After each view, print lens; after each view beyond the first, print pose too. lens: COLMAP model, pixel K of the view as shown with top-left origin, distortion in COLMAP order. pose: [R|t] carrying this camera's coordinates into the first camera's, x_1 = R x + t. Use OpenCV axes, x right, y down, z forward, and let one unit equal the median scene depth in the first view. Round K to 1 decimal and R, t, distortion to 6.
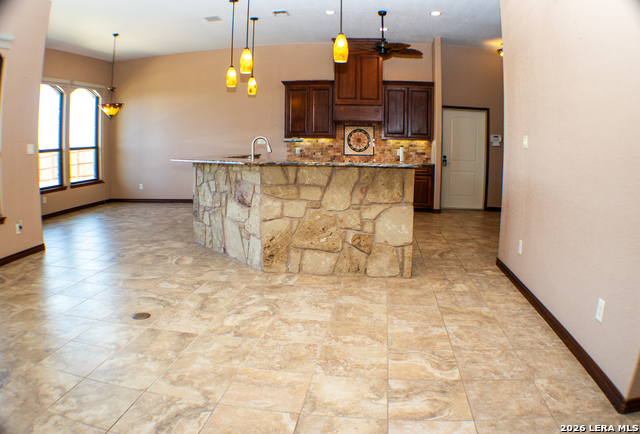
lens RADIAL K [[513.8, 0, 320.0], [0, 513.8, 217.0], [0, 0, 1]] dist [-0.372658, 0.004609]
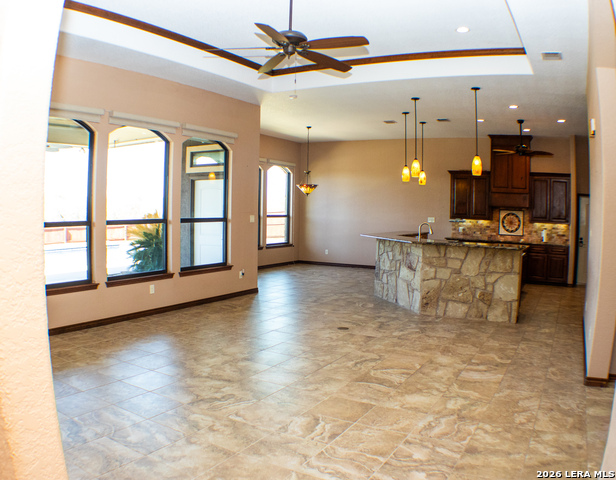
lens RADIAL K [[515.5, 0, 308.0], [0, 515.5, 240.0], [0, 0, 1]] dist [-0.327986, 0.004256]
pose [[0.933762, 0.039690, -0.355686, 0.085744], [-0.072562, 0.994186, -0.079557, 0.027945], [0.350461, 0.100096, 0.931213, -0.456621]]
